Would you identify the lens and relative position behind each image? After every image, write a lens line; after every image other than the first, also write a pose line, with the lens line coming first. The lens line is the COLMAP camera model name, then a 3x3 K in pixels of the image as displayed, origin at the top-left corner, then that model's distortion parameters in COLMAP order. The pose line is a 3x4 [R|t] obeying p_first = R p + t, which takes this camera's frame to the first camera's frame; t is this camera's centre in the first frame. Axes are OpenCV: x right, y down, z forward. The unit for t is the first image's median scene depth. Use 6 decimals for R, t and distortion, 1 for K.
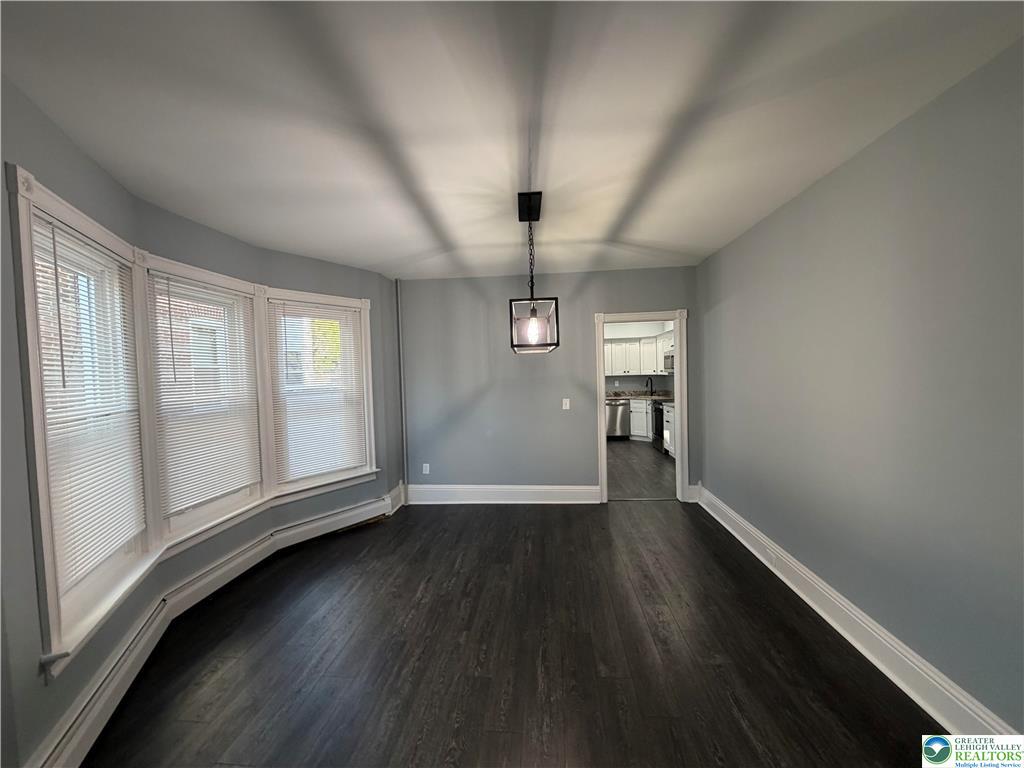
lens RADIAL K [[406.5, 0, 513.0], [0, 406.5, 386.9], [0, 0, 1]] dist [0.000404, -0.005259]
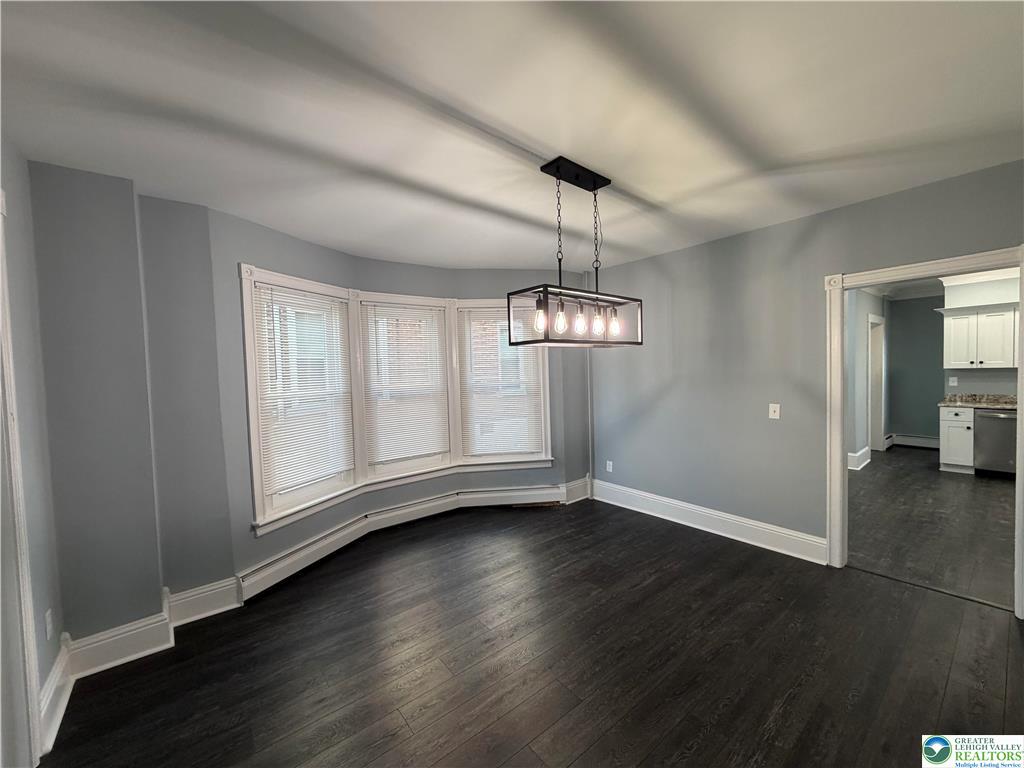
lens RADIAL K [[409.5, 0, 512.0], [0, 409.5, 384.0], [0, 0, 1]] dist [-0.000449, -0.000315]
pose [[0.692195, 0.035228, -0.720850, 0.363221], [-0.018857, 0.999350, 0.030731, -0.020584], [0.721464, -0.007679, 0.692409, 0.193278]]
